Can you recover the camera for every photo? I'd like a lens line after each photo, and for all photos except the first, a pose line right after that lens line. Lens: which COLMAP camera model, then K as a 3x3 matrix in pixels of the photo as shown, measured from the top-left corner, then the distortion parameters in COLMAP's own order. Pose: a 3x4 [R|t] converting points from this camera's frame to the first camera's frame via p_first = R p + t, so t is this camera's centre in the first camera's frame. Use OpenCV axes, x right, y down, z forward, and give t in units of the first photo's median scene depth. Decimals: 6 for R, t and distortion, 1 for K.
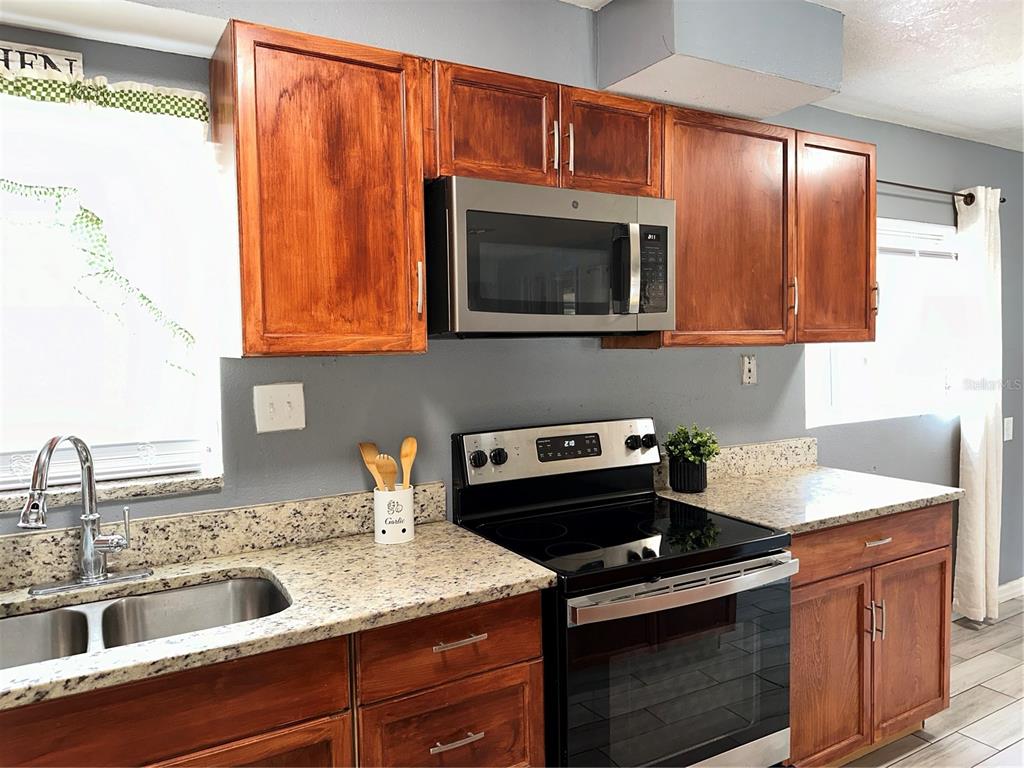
lens RADIAL K [[715.8, 0, 536.9], [0, 715.8, 370.6], [0, 0, 1]] dist [0.107237, -0.175029]
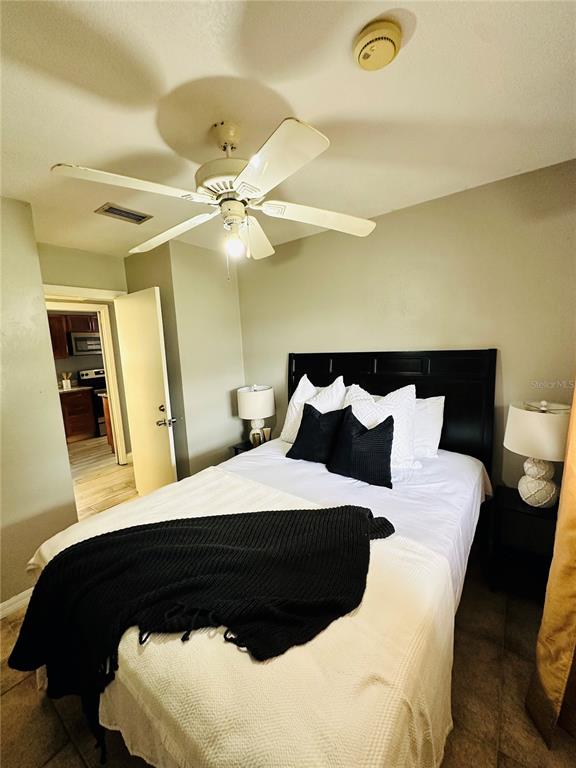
lens RADIAL K [[311.0, 0, 288.0], [0, 311.0, 384.0], [0, 0, 1]] dist [-0.002420, 0.000589]
pose [[0.918267, -0.075318, 0.388733, 0.454789], [0.043717, 0.995025, 0.089521, 0.037052], [-0.393542, -0.065210, 0.916991, -1.960390]]
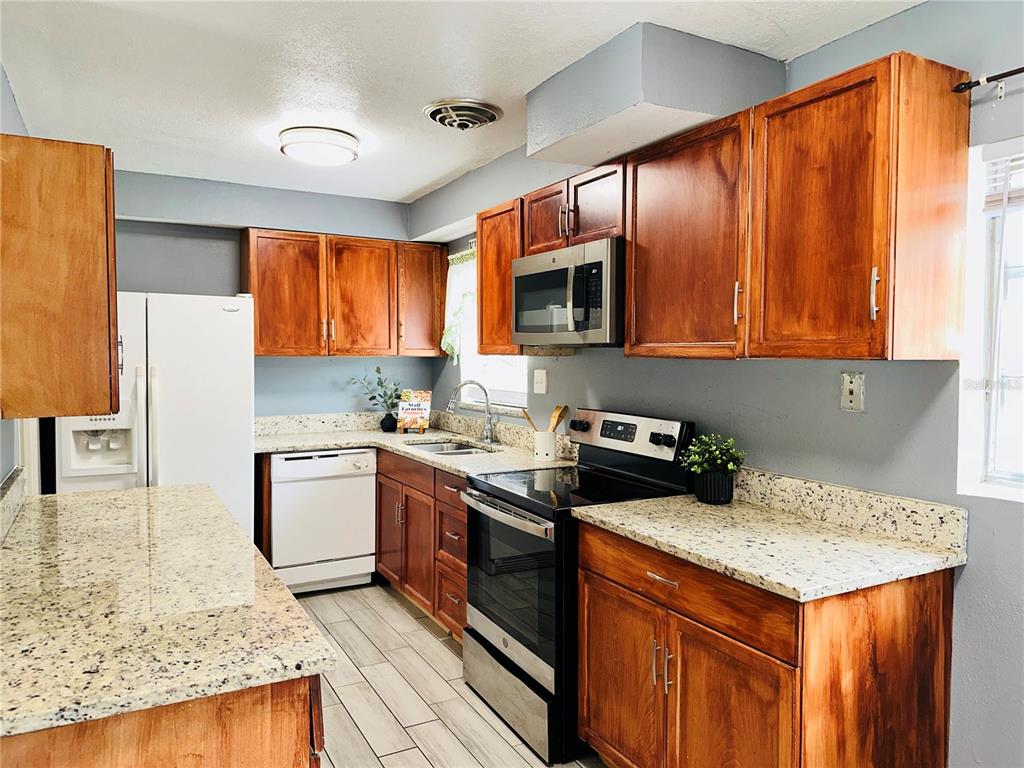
lens RADIAL K [[726.3, 0, 514.4], [0, 726.3, 387.6], [0, 0, 1]] dist [0.107331, -0.139655]
pose [[-0.031806, 0.067909, -0.997184, 1.407886], [-0.038564, 0.996863, 0.069117, -0.058861], [0.998750, 0.040654, -0.029088, 0.856449]]
